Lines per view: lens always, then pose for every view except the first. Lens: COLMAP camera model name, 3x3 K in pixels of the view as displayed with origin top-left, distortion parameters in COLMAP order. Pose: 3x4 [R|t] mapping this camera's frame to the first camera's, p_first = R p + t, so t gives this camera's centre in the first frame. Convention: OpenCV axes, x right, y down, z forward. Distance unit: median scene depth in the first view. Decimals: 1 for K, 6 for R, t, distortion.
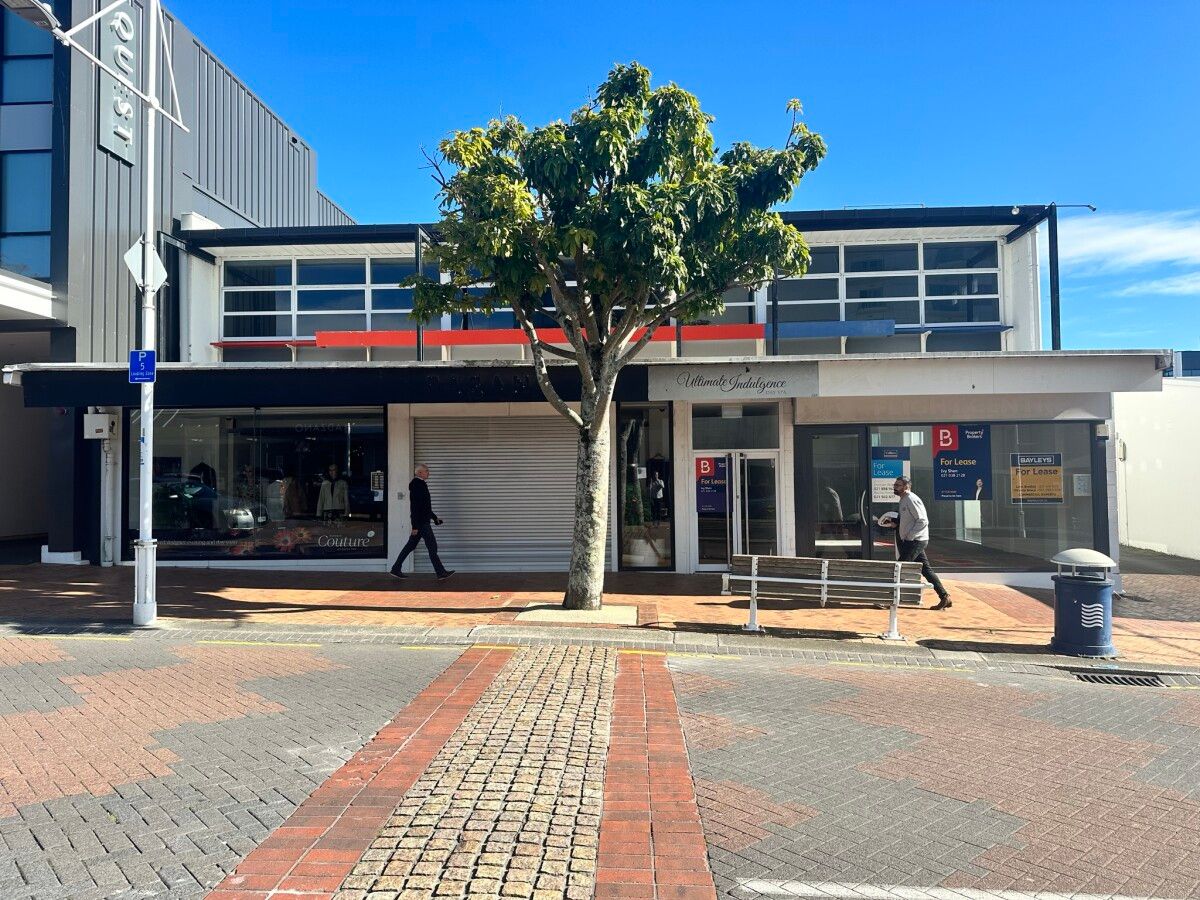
lens RADIAL K [[834.2, 0, 600.0], [0, 834.2, 450.0], [0, 0, 1]] dist [0.115440, -0.152133]
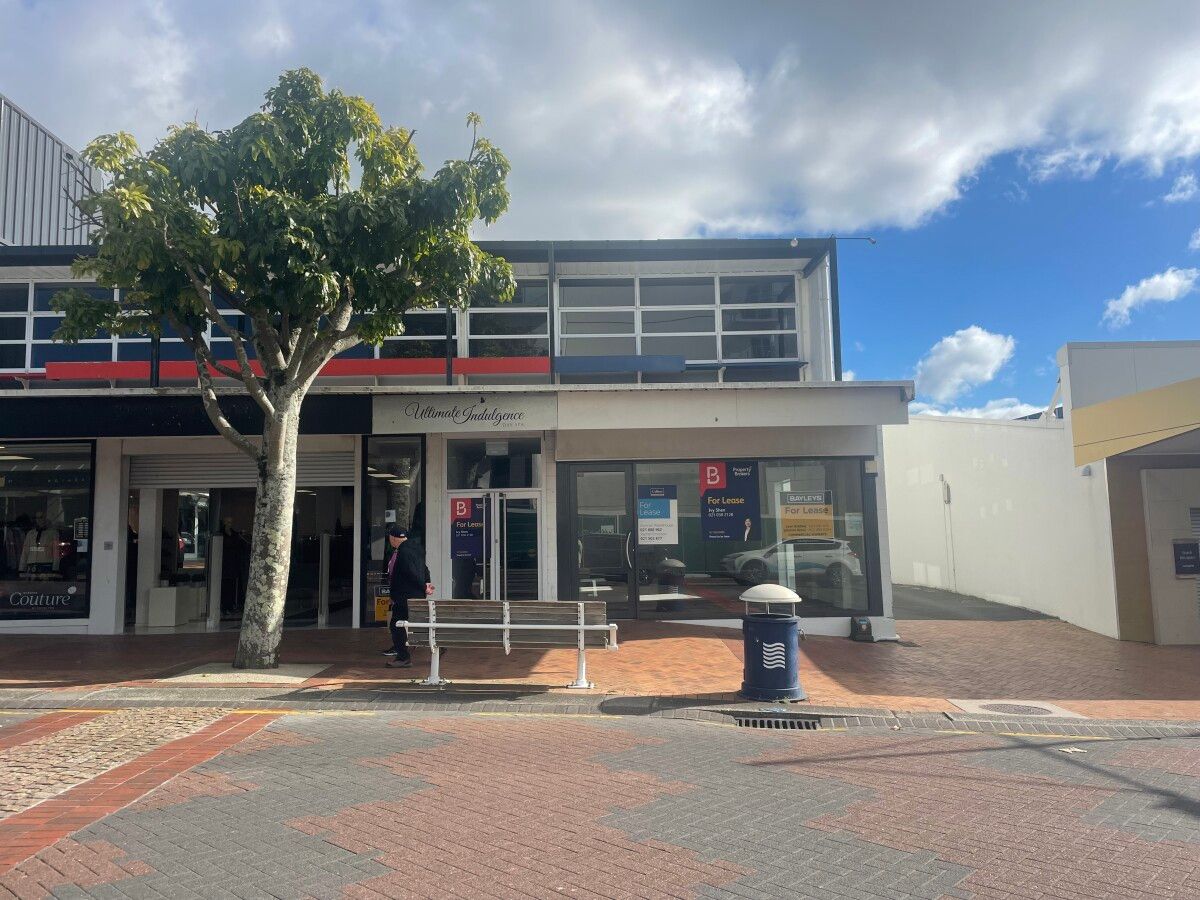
lens RADIAL K [[897.6, 0, 590.3], [0, 897.6, 447.0], [0, 0, 1]] dist [0.074120, -0.005958]
pose [[0.997023, -0.002727, 0.077052, 0.191426], [0.007708, 0.997893, -0.064424, 0.017710], [-0.076714, 0.064826, 0.994944, 0.006608]]
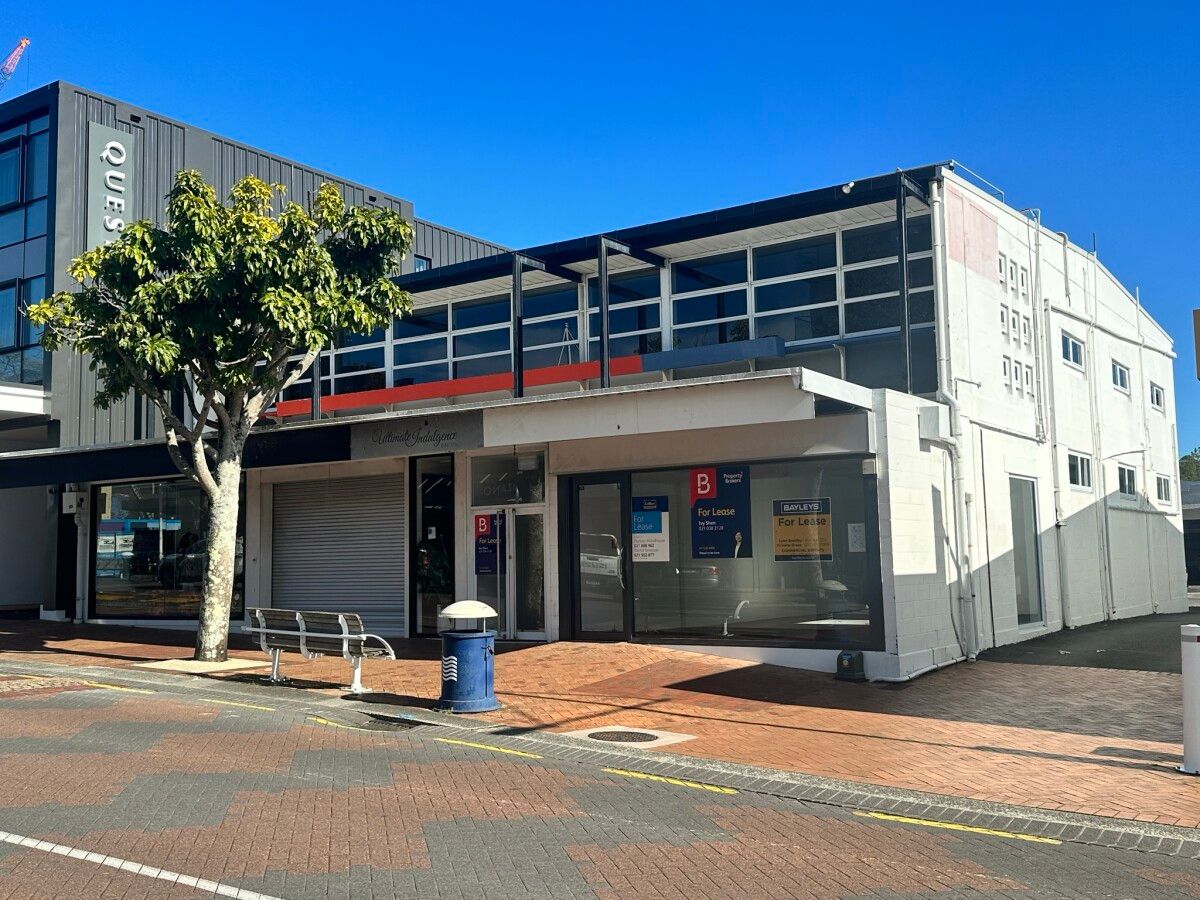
lens RADIAL K [[1194.5, 0, 600.0], [0, 1194.5, 450.0], [0, 0, 1]] dist [0.093666, -0.008930]
pose [[0.858787, -0.054035, -0.509476, 0.914356], [0.028922, 0.997950, -0.057090, 0.016816], [0.511516, 0.034293, 0.858589, -0.068849]]
